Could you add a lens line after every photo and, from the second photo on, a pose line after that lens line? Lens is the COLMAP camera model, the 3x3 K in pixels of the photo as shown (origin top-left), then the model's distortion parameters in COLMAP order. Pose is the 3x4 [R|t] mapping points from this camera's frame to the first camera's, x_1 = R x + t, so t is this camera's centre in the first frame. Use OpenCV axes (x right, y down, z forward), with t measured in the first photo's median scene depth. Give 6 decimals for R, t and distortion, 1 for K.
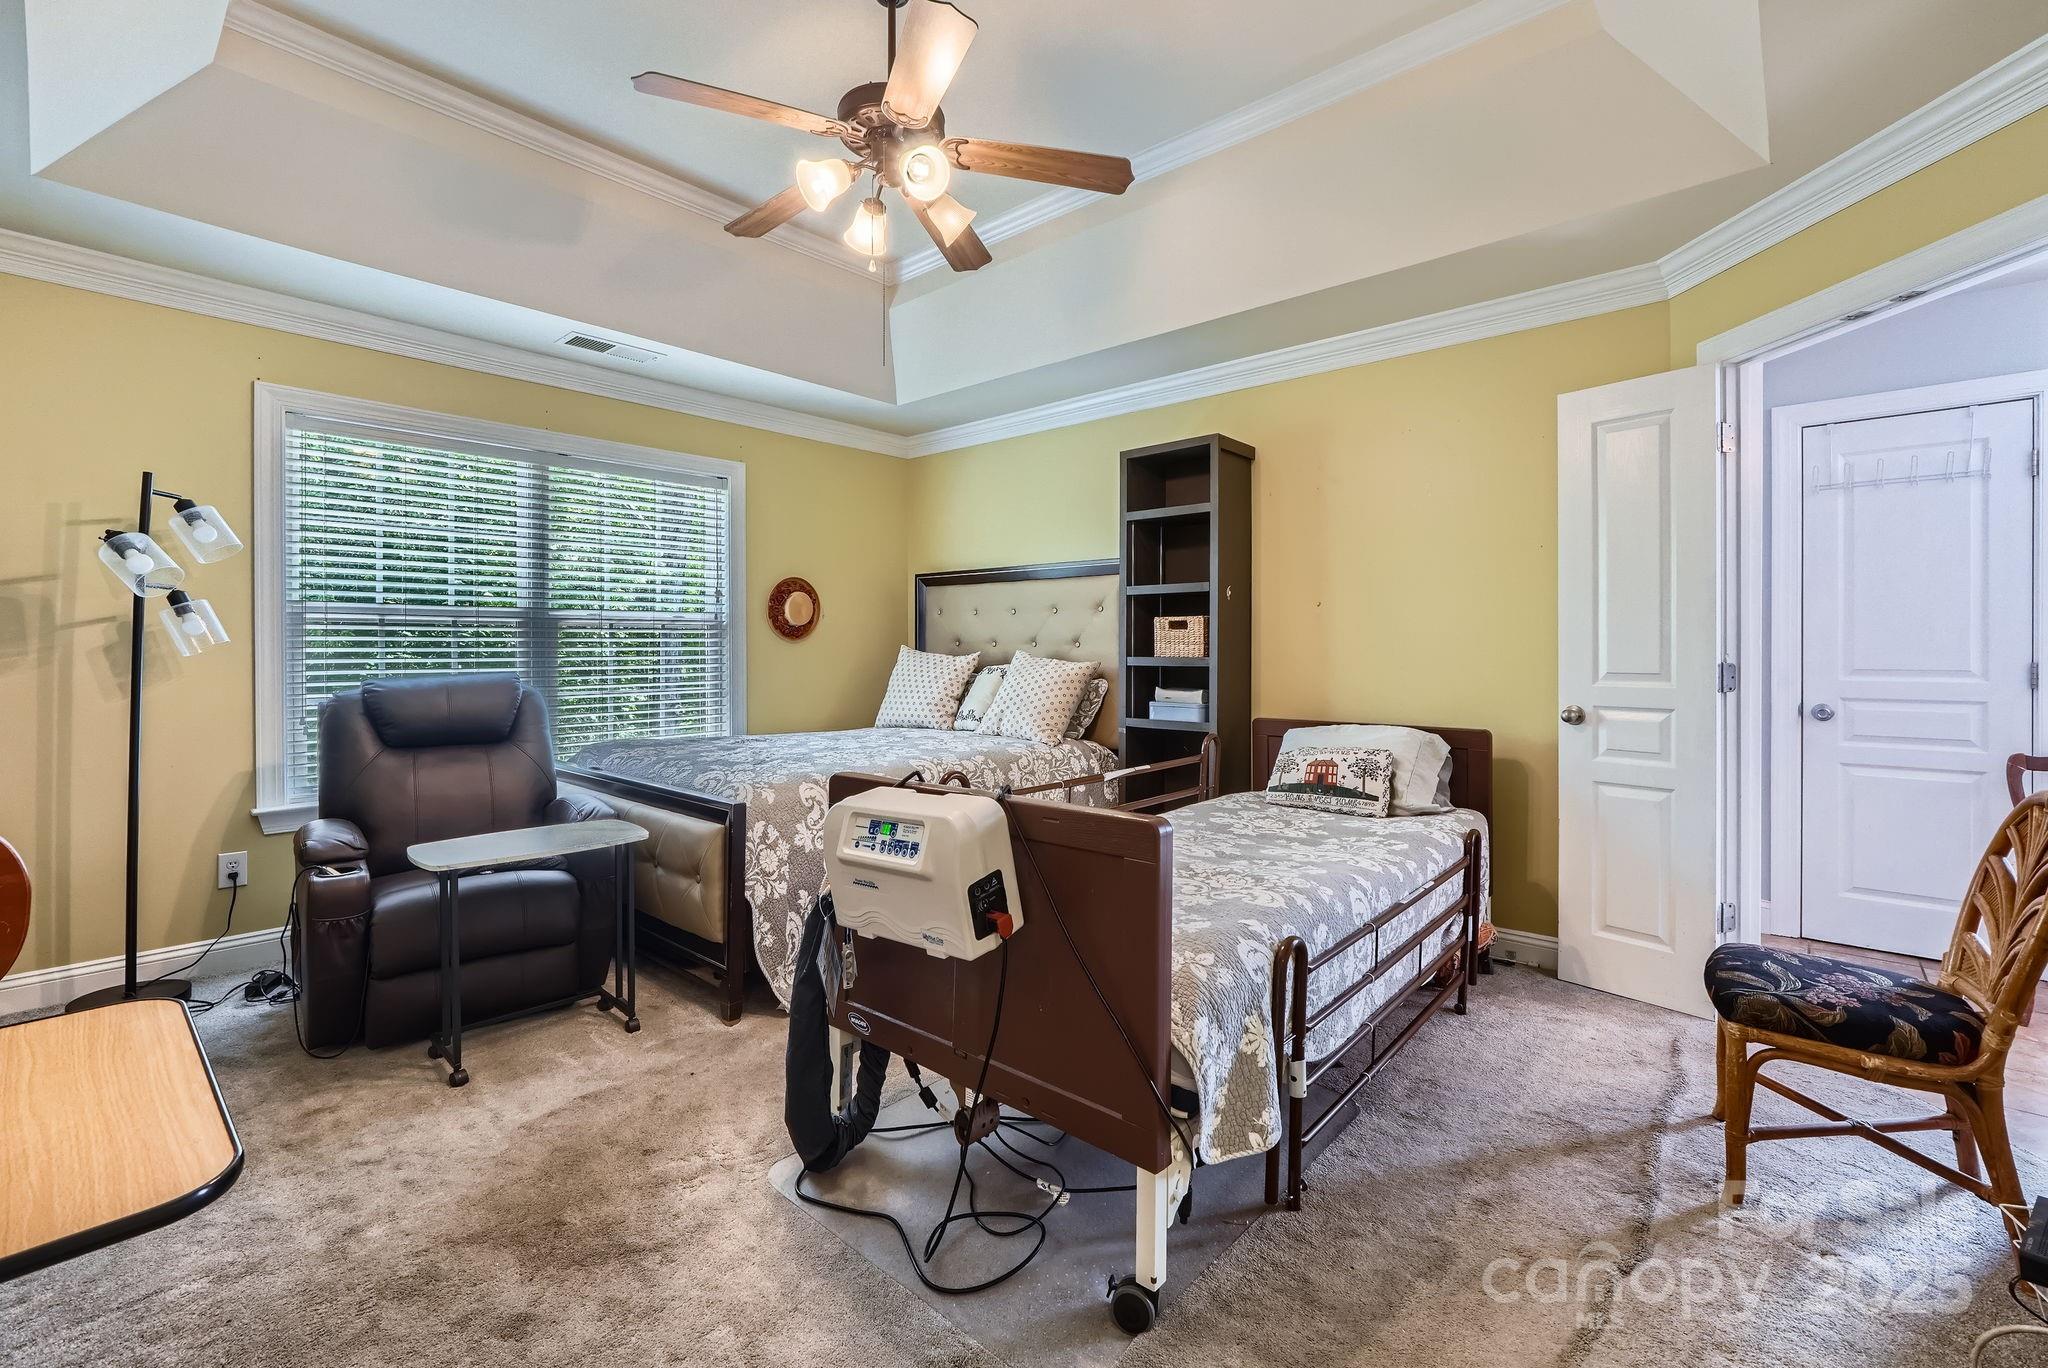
lens RADIAL K [[875.3, 0, 1036.1], [0, 875.3, 654.2], [0, 0, 1]] dist [-0.000215, 0.000305]
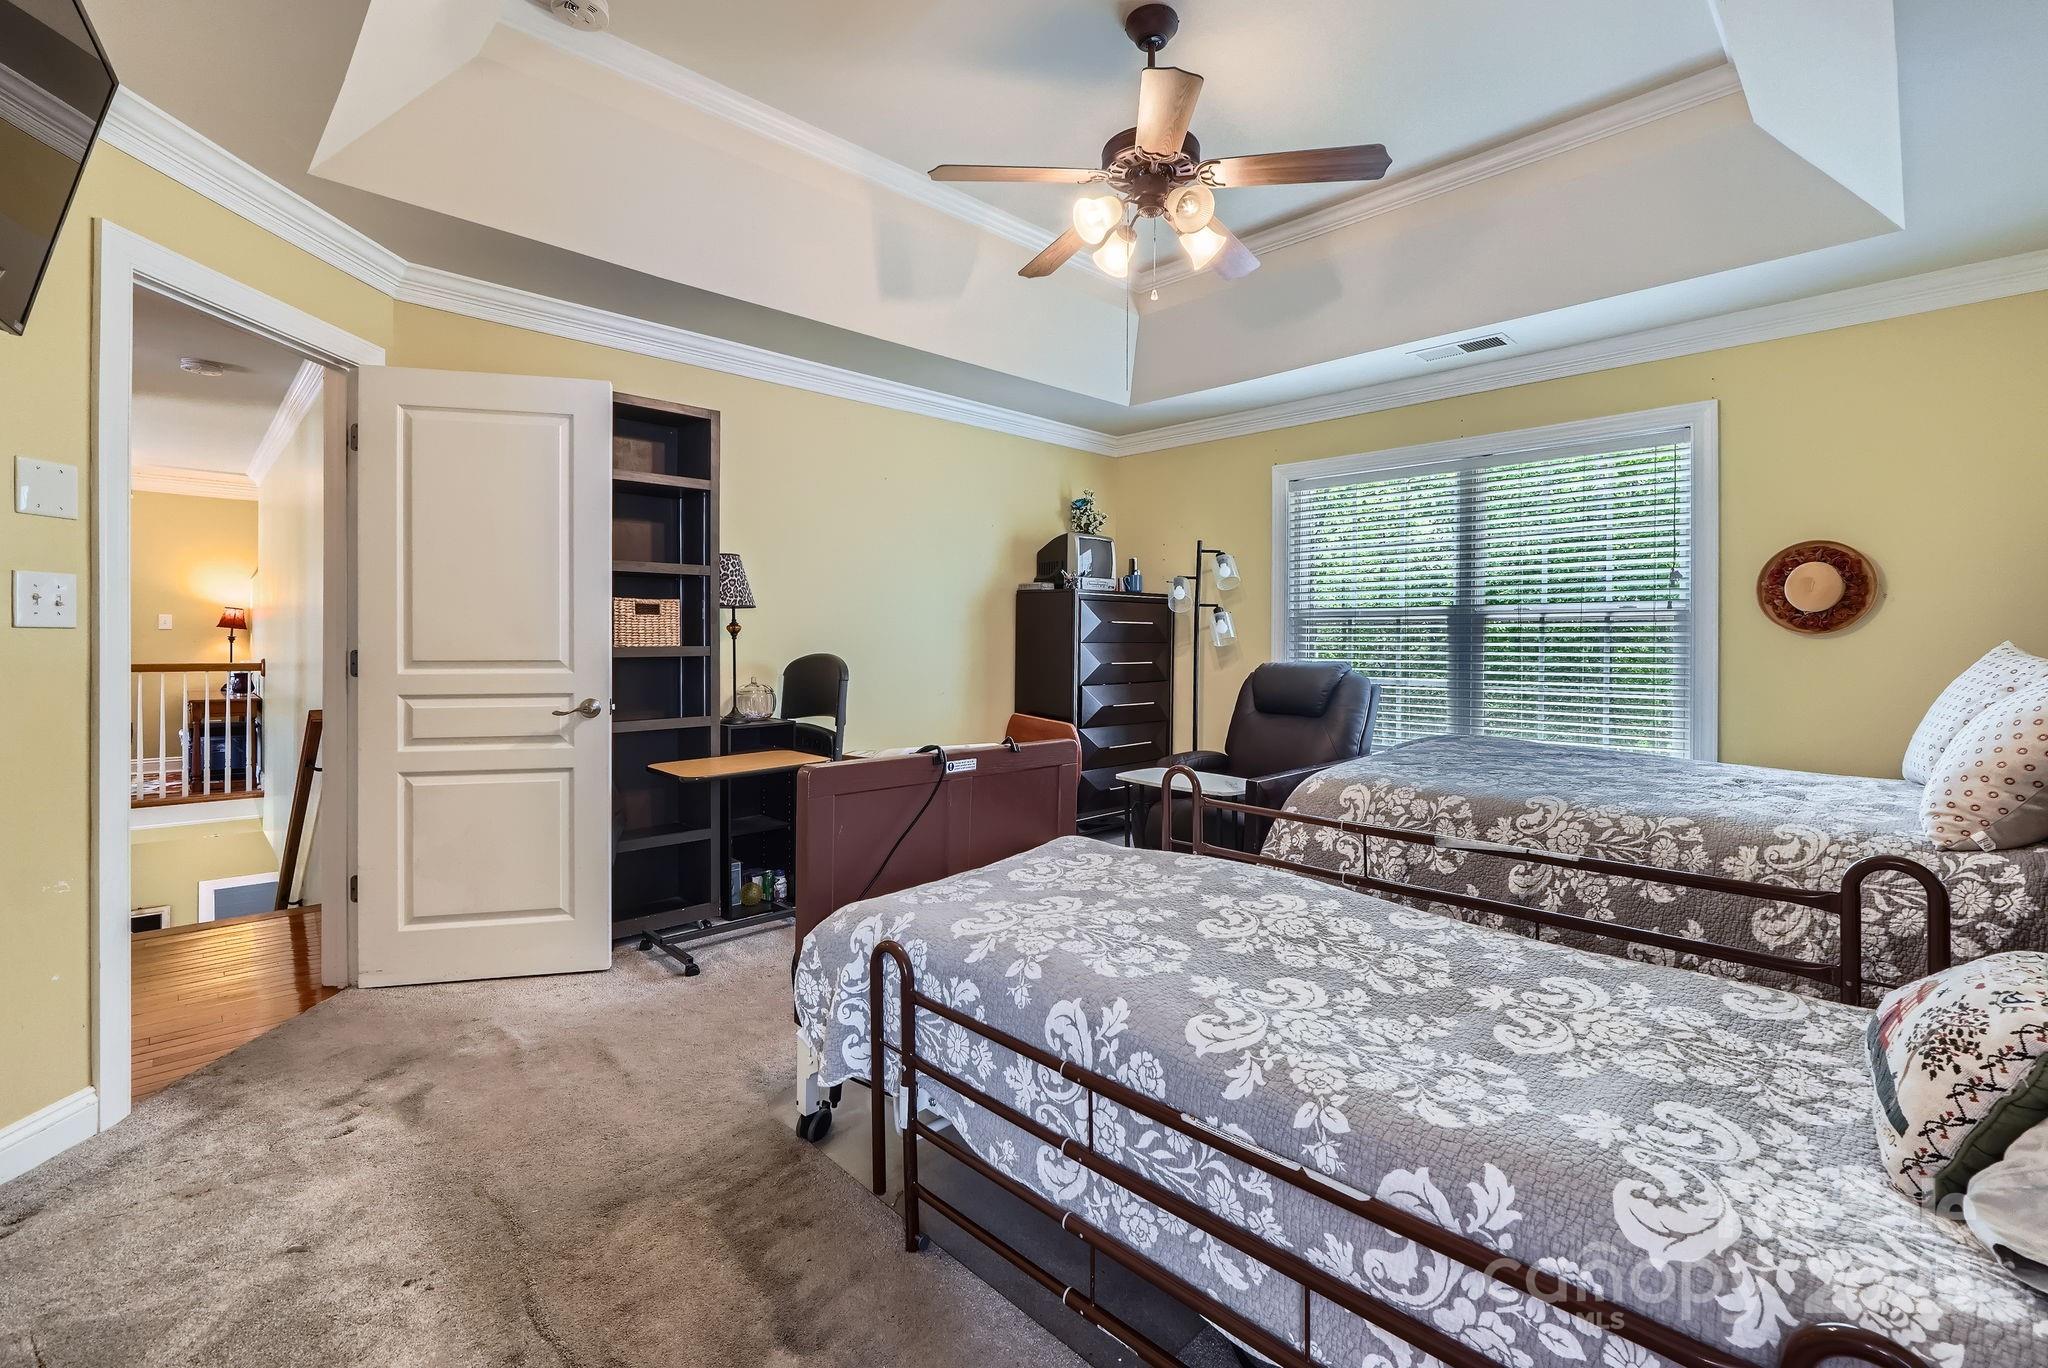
lens RADIAL K [[875.3, 0, 1036.1], [0, 875.3, 654.2], [0, 0, 1]] dist [-0.000215, 0.000305]
pose [[-0.062097, 0.013845, -0.997974, 0.537795], [-0.018874, 0.999709, 0.015044, 0.002242], [0.997892, 0.019770, -0.061817, 0.539184]]
